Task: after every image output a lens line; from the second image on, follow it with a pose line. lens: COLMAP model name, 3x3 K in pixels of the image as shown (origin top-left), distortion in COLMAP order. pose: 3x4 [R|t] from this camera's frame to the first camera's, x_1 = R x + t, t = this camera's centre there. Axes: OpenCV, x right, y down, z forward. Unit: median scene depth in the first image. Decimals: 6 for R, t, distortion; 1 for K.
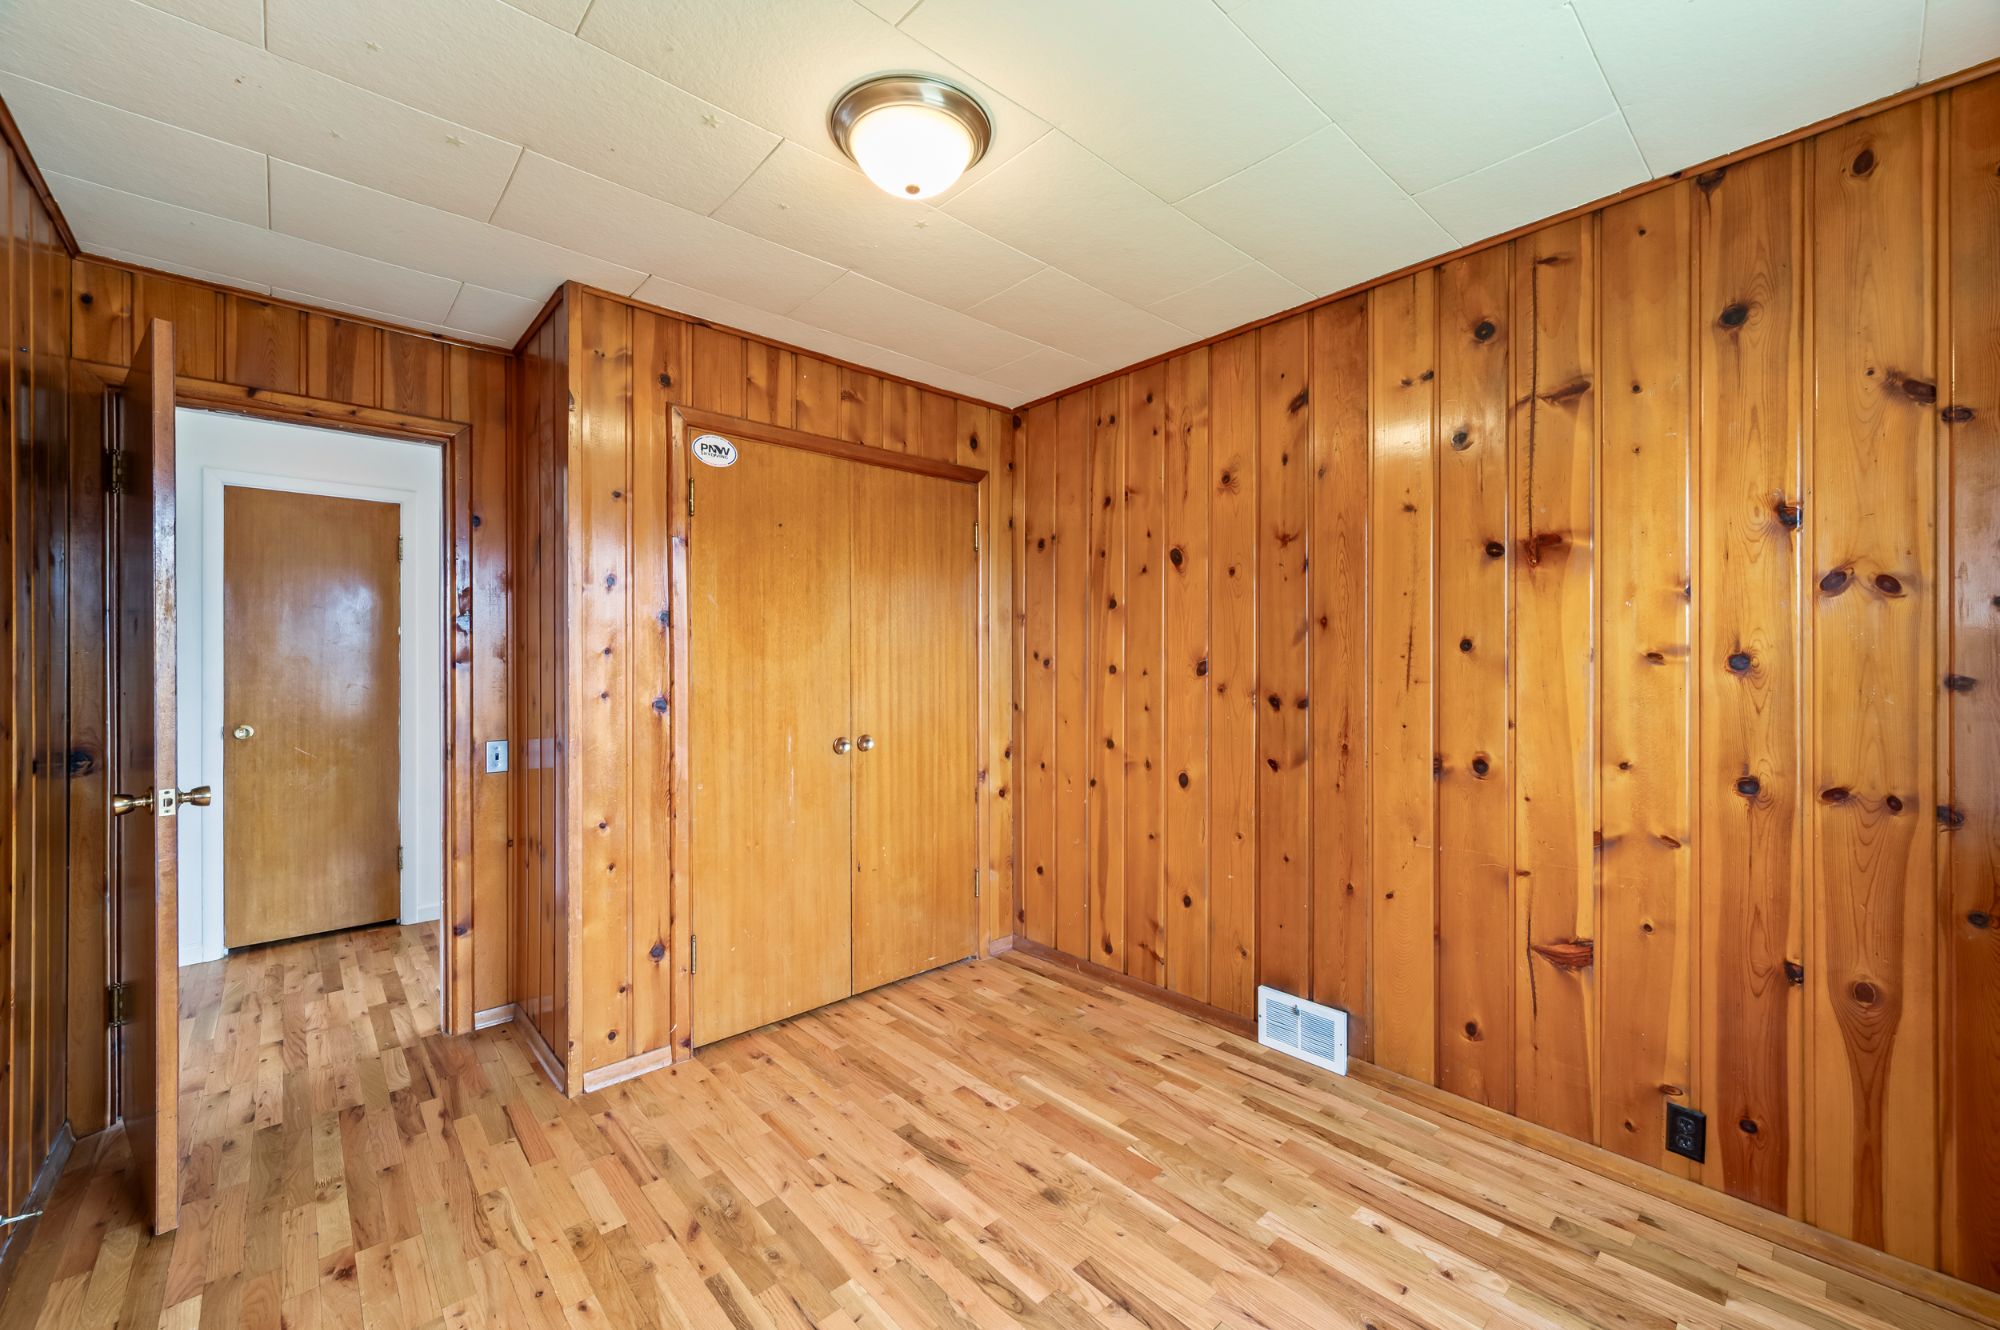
lens RADIAL K [[794.6, 0, 1005.8], [0, 794.6, 659.1], [0, 0, 1]] dist [0.000705, -0.000109]
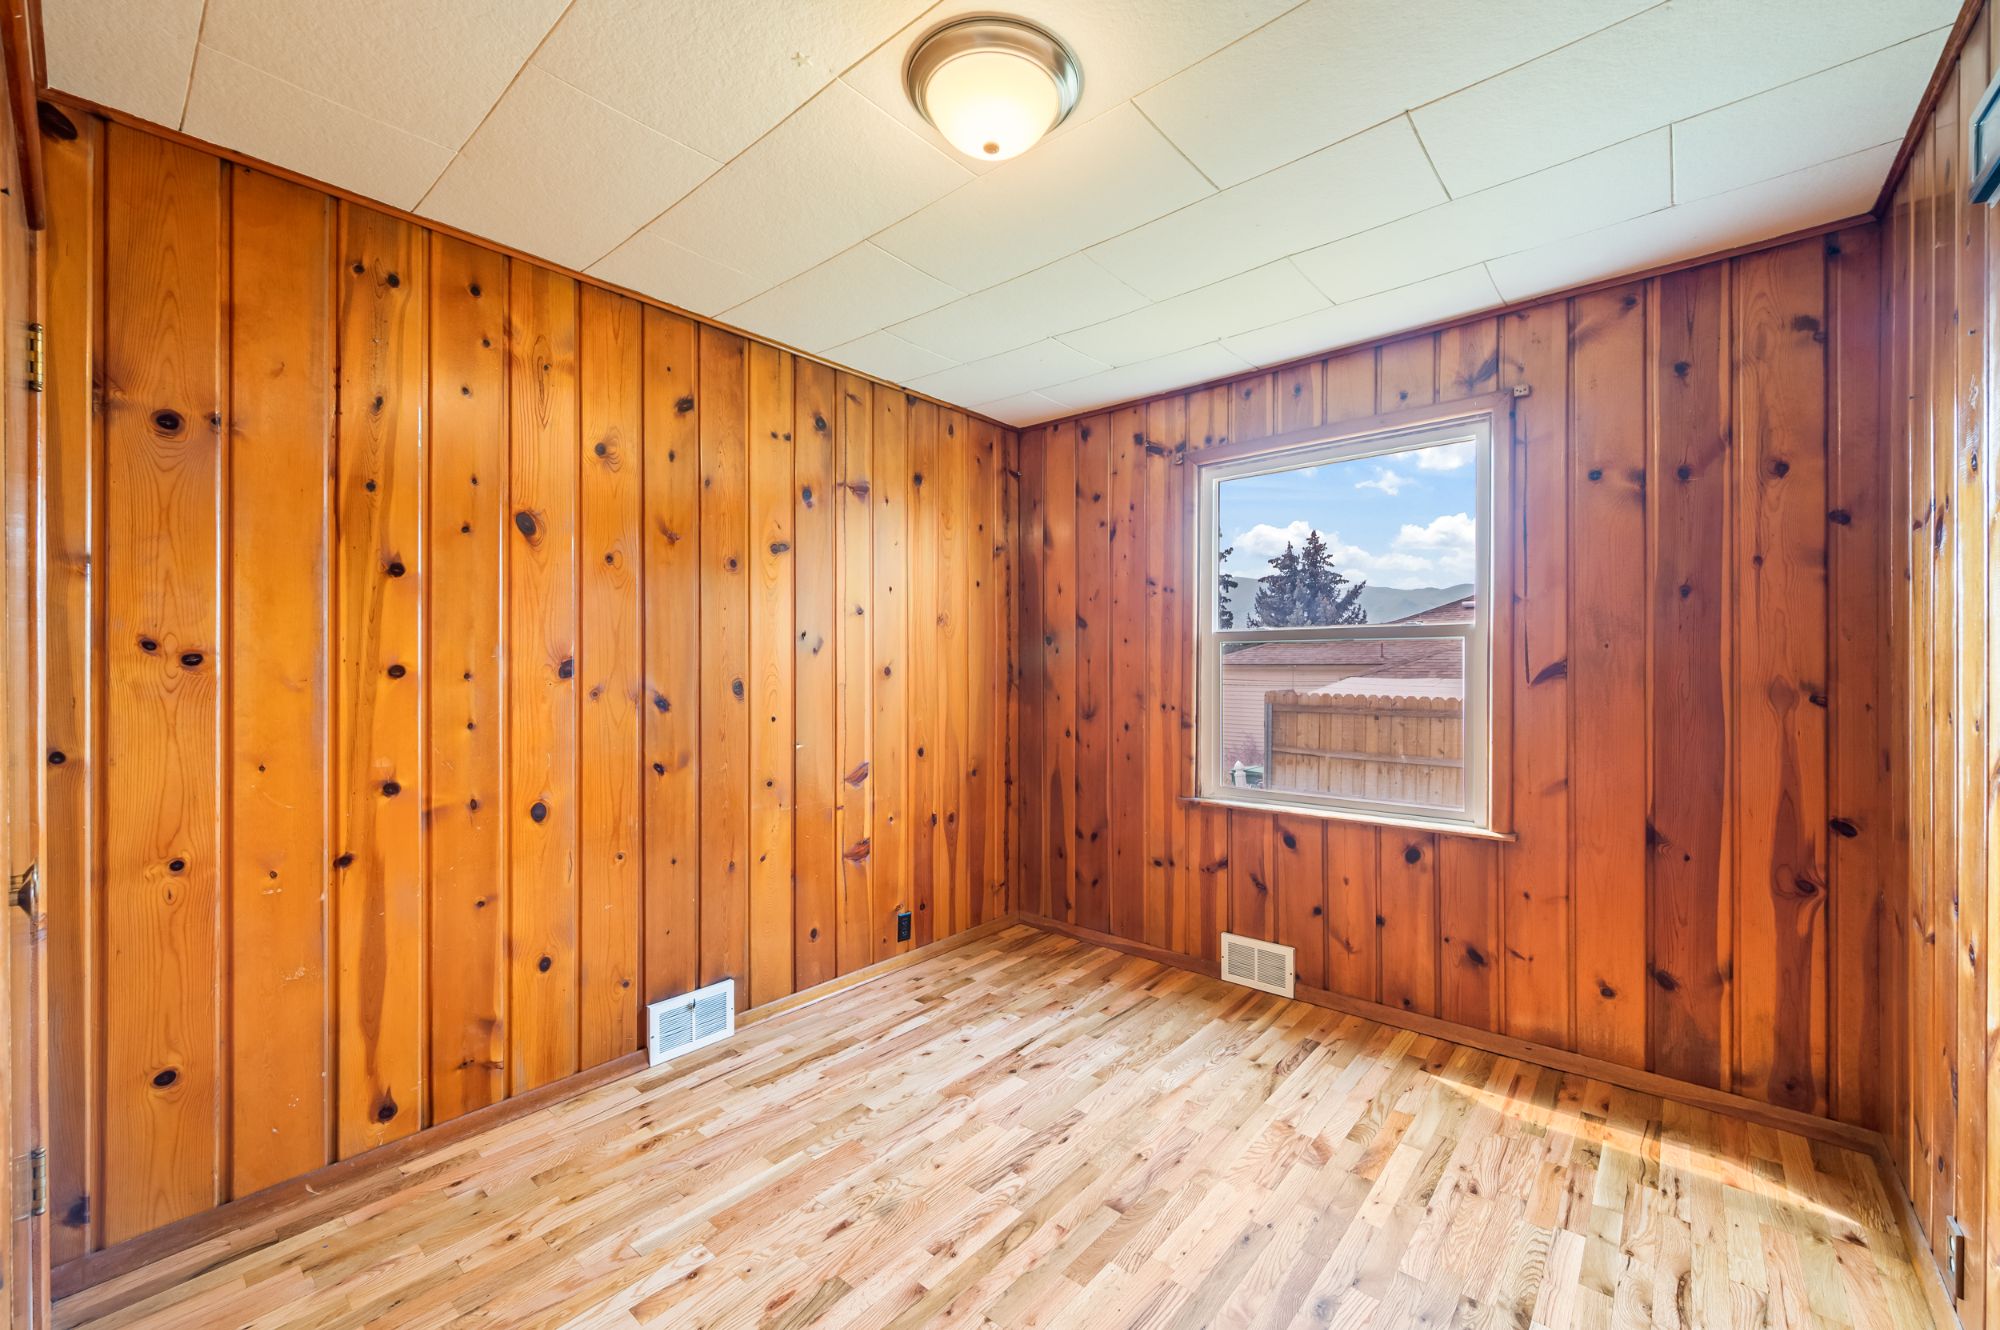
lens RADIAL K [[804.0, 0, 994.6], [0, 804.0, 666.2], [0, 0, 1]] dist [0.002250, -0.000002]
pose [[-0.119787, 0.002648, 0.992796, -0.695373], [-0.005254, 0.999981, -0.003301, 0.010109], [-0.992786, -0.005612, -0.119771, 0.733492]]
